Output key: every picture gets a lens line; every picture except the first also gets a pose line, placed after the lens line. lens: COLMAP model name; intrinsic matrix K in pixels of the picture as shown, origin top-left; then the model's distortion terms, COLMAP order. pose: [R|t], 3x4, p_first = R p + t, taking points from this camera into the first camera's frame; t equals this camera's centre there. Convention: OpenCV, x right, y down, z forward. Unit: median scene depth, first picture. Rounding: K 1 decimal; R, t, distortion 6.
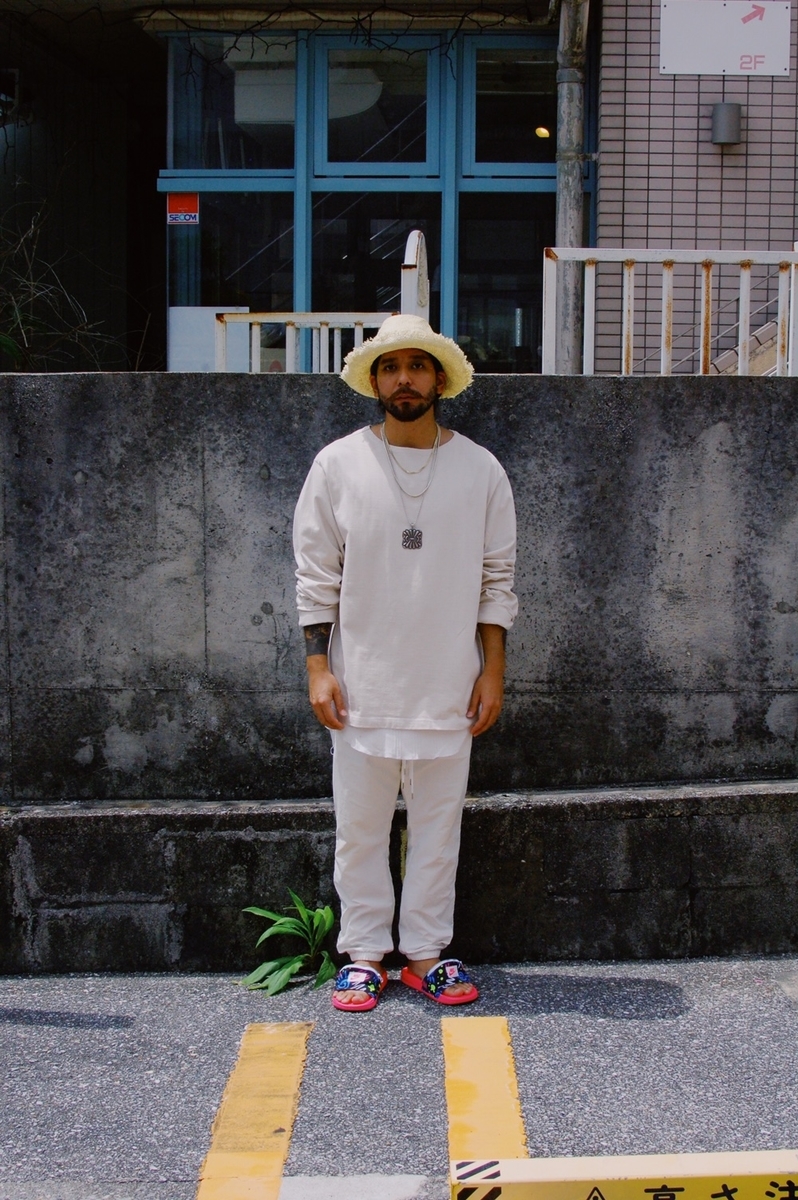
lens RADIAL K [[1845.2, 0, 399.4], [0, 1845.2, 602.3], [0, 0, 1]] dist [-0.155848, 0.000000]
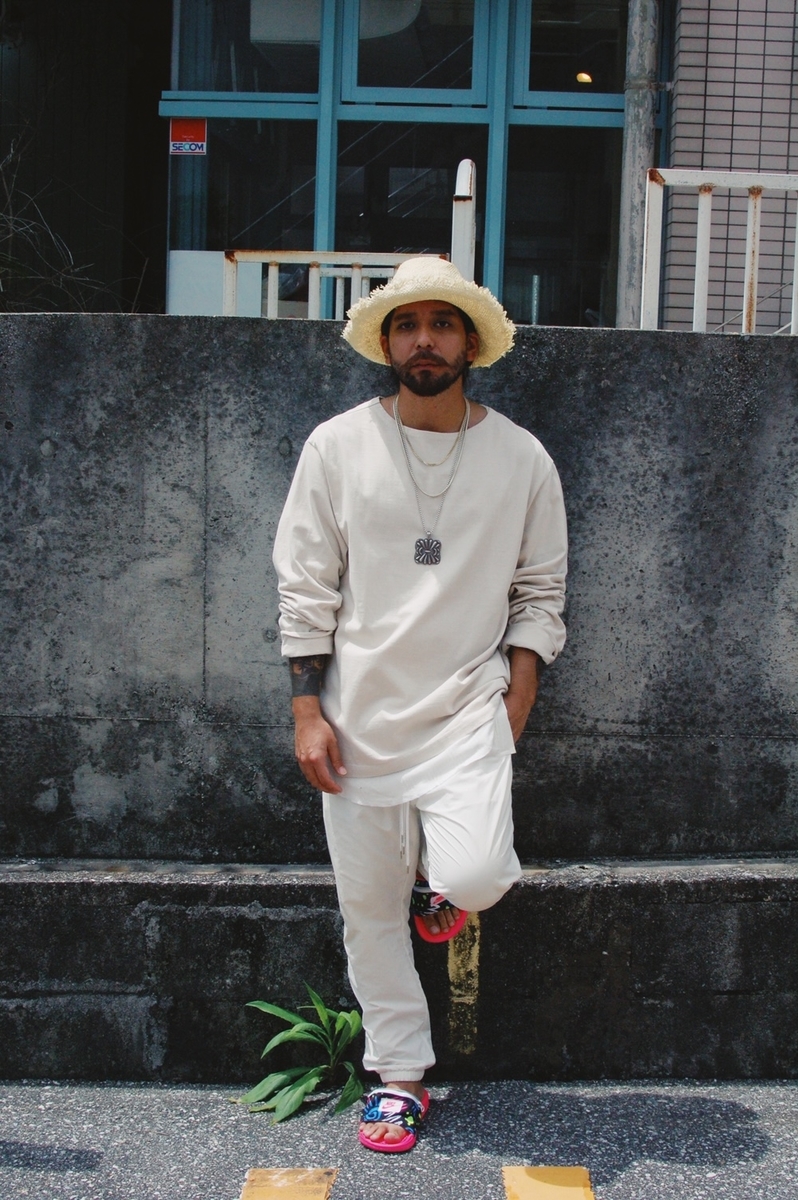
lens RADIAL K [[1845.2, 0, 397.3], [0, 1845.2, 598.5], [0, 0, 1]] dist [-0.155848, 0.000000]
pose [[0.999722, 0.023561, 0.000756, -0.024612], [-0.023569, 0.999640, 0.012850, -0.017372], [-0.000453, -0.012864, 0.999917, 0.220327]]
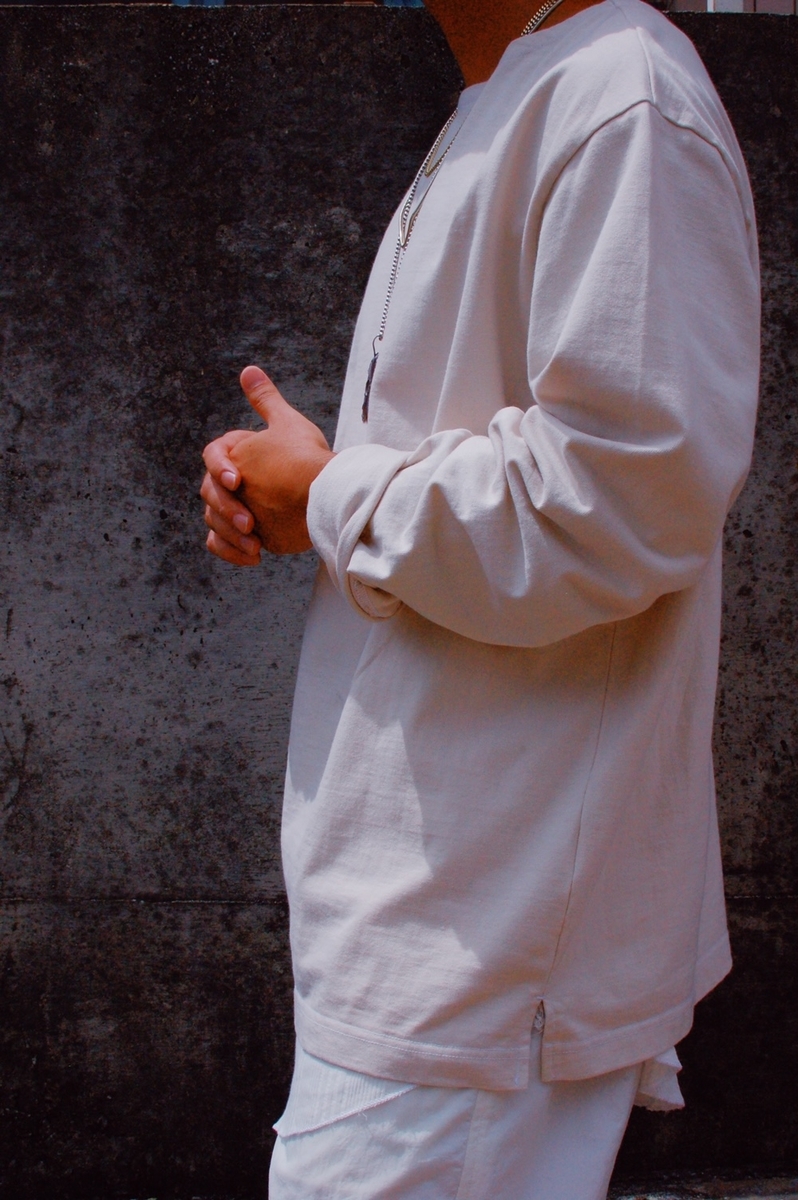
lens RADIAL K [[1845.2, 0, 398.9], [0, 1845.2, 597.4], [0, 0, 1]] dist [-0.155848, 0.000000]
pose [[0.999631, -0.001922, 0.027090, 0.002361], [0.004691, 0.994719, -0.102527, 0.026776], [-0.026750, 0.102617, 0.994361, 0.650851]]
